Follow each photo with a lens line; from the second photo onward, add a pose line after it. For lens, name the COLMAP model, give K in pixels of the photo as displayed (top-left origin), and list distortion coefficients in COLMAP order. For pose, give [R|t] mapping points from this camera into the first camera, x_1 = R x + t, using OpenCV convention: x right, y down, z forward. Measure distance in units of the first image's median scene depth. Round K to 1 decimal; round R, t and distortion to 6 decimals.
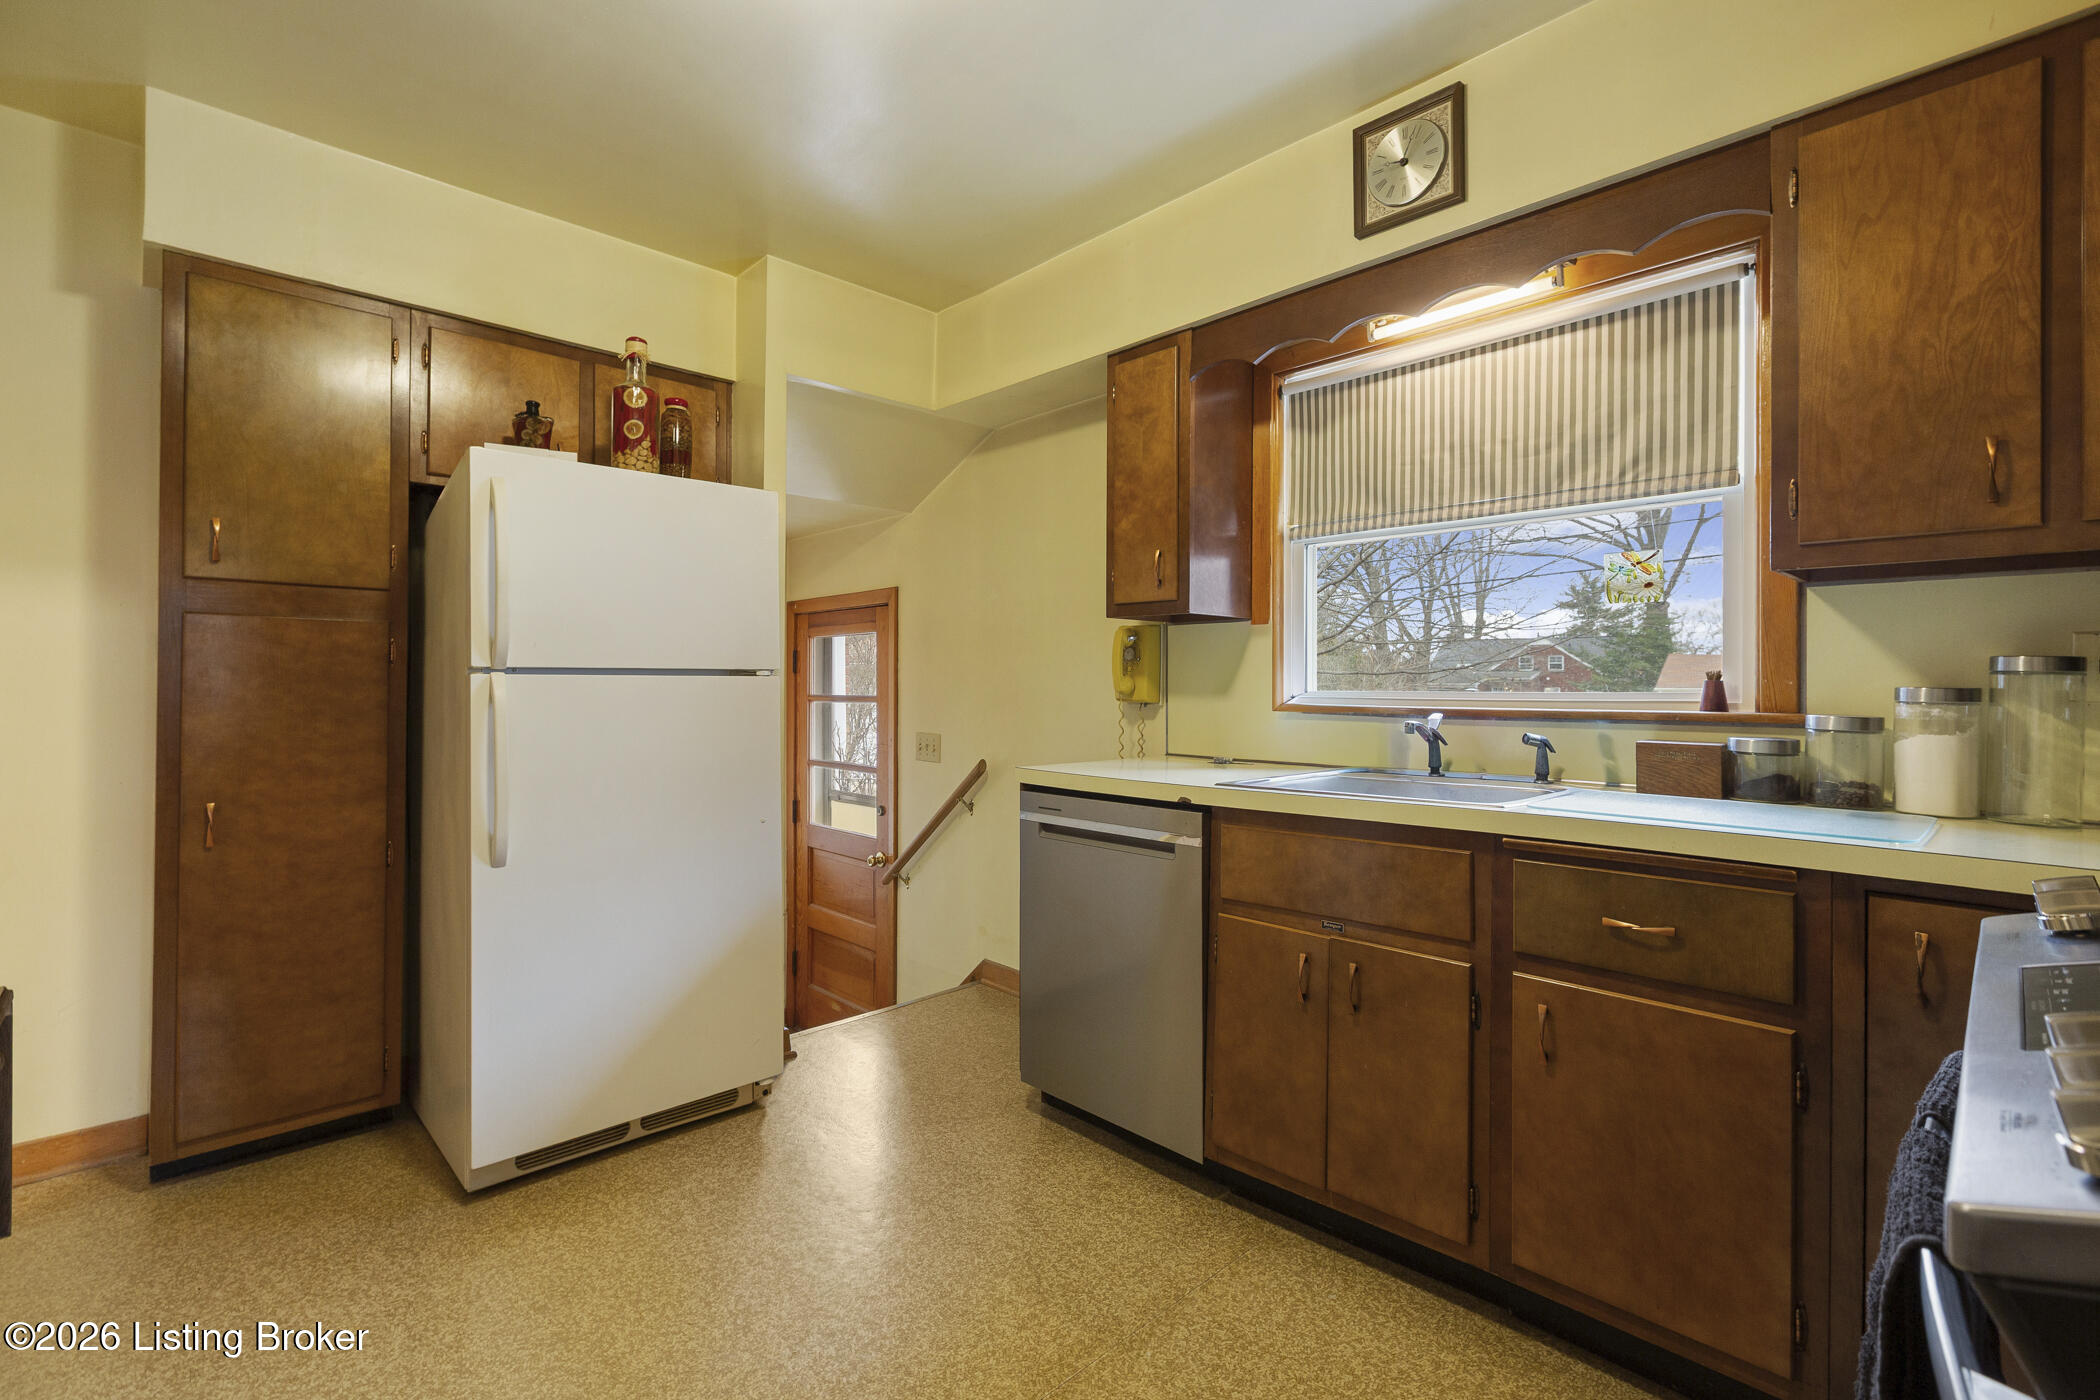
lens RADIAL K [[929.9, 0, 1049.9], [0, 929.9, 683.7], [0, 0, 1]] dist [-0.000537, 0.000759]
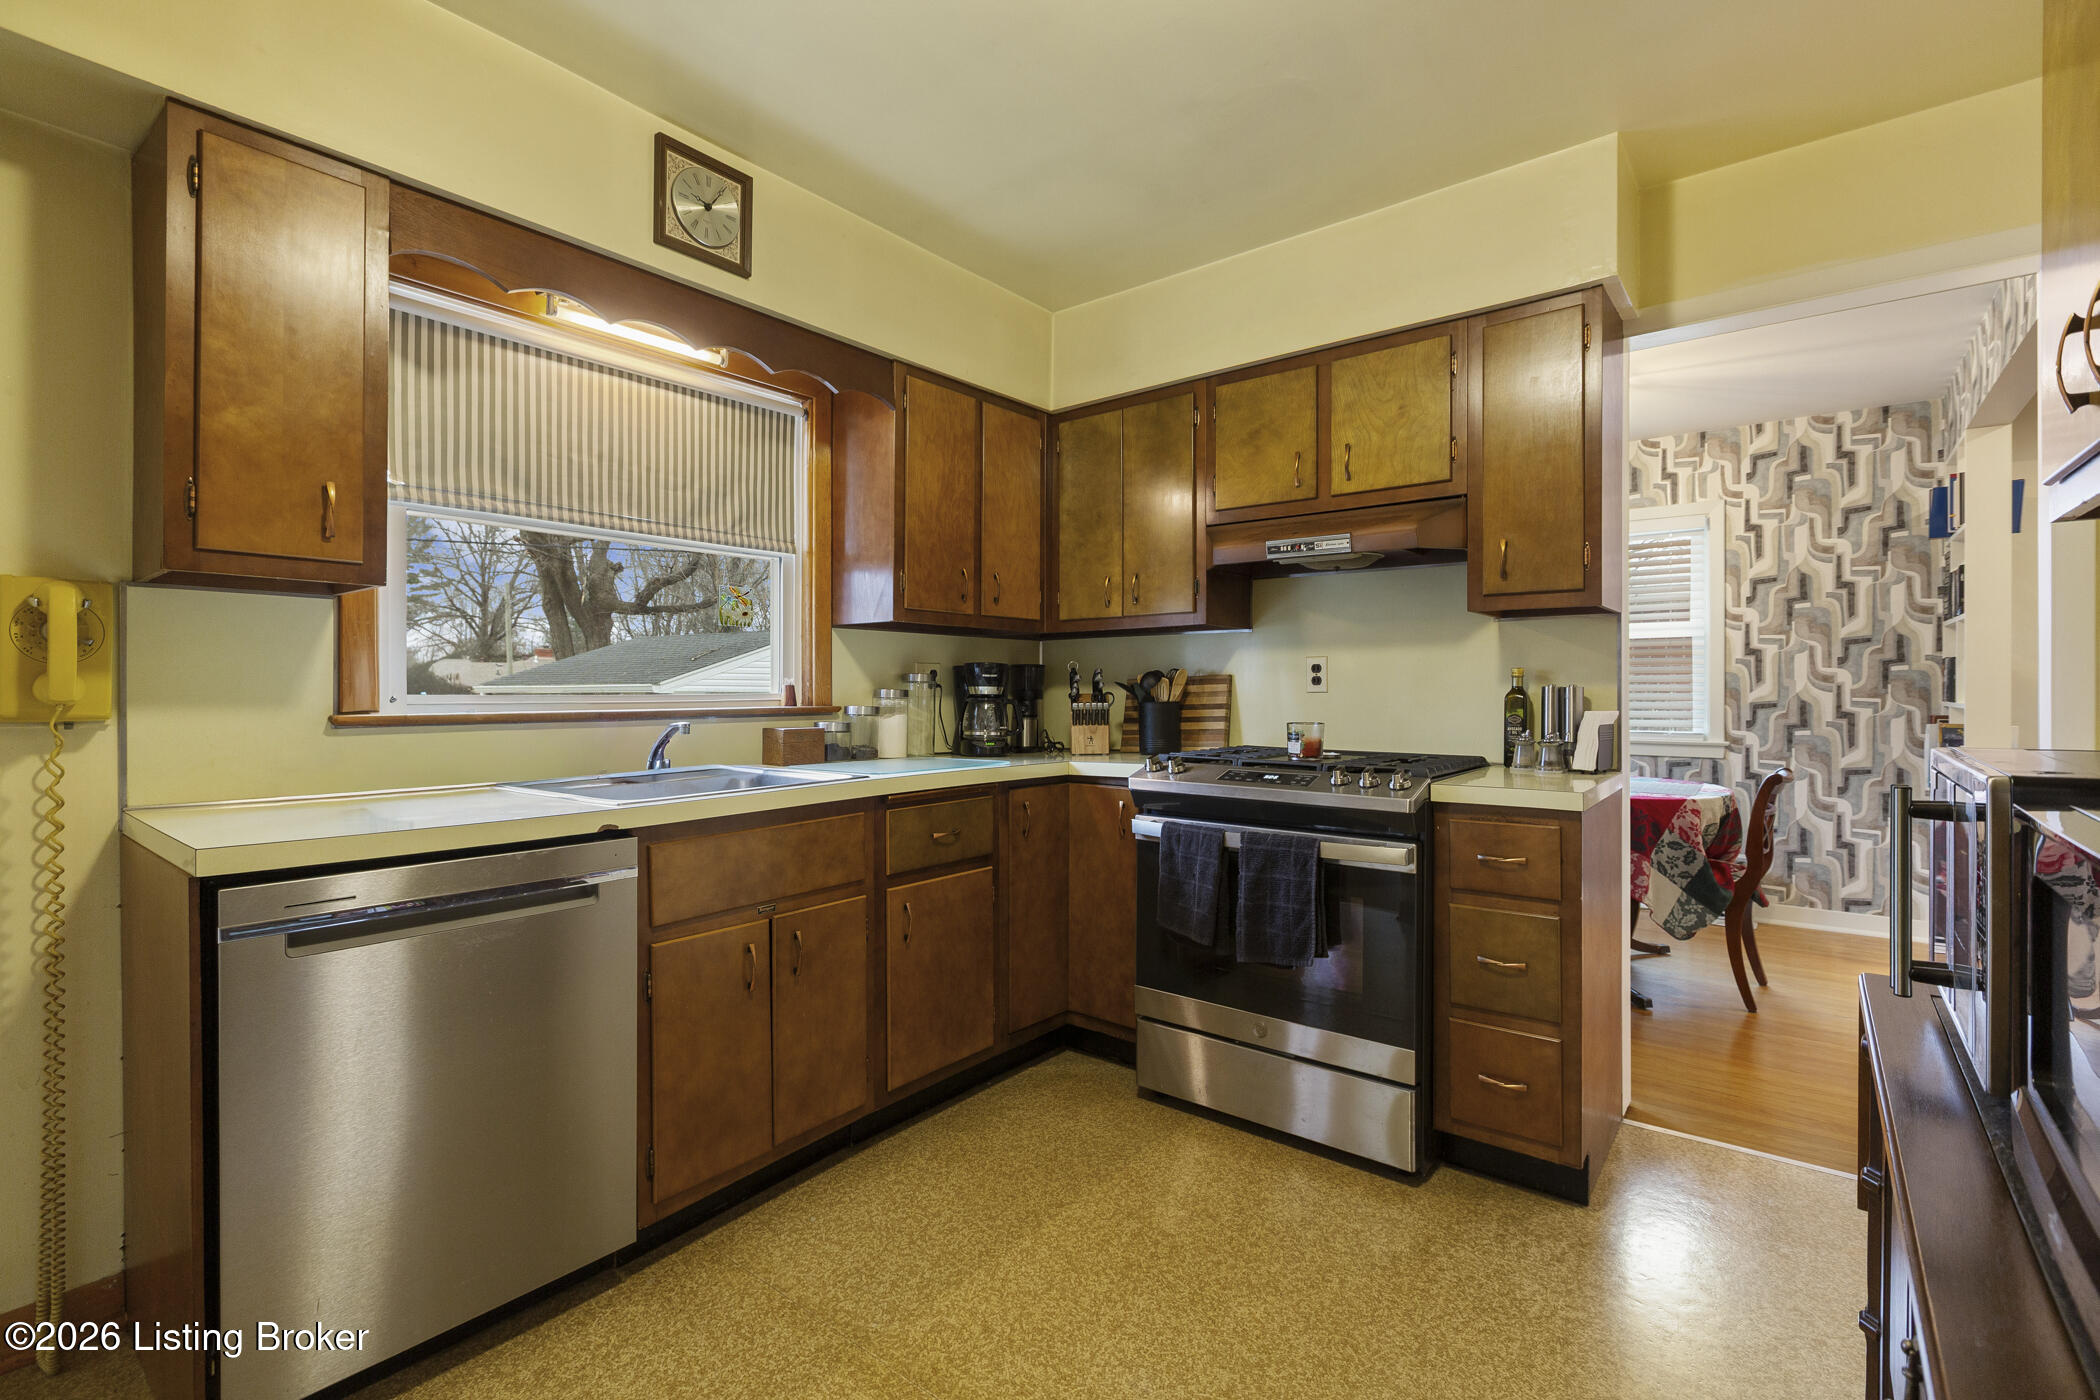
lens RADIAL K [[929.9, 0, 1050.3], [0, 929.9, 699.1], [0, 0, 1]] dist [-0.000537, 0.000759]
pose [[-0.121675, -0.013646, 0.992476, -0.757265], [-0.000991, 0.999907, 0.013627, -0.001697], [-0.992569, 0.000674, -0.121677, 0.739687]]
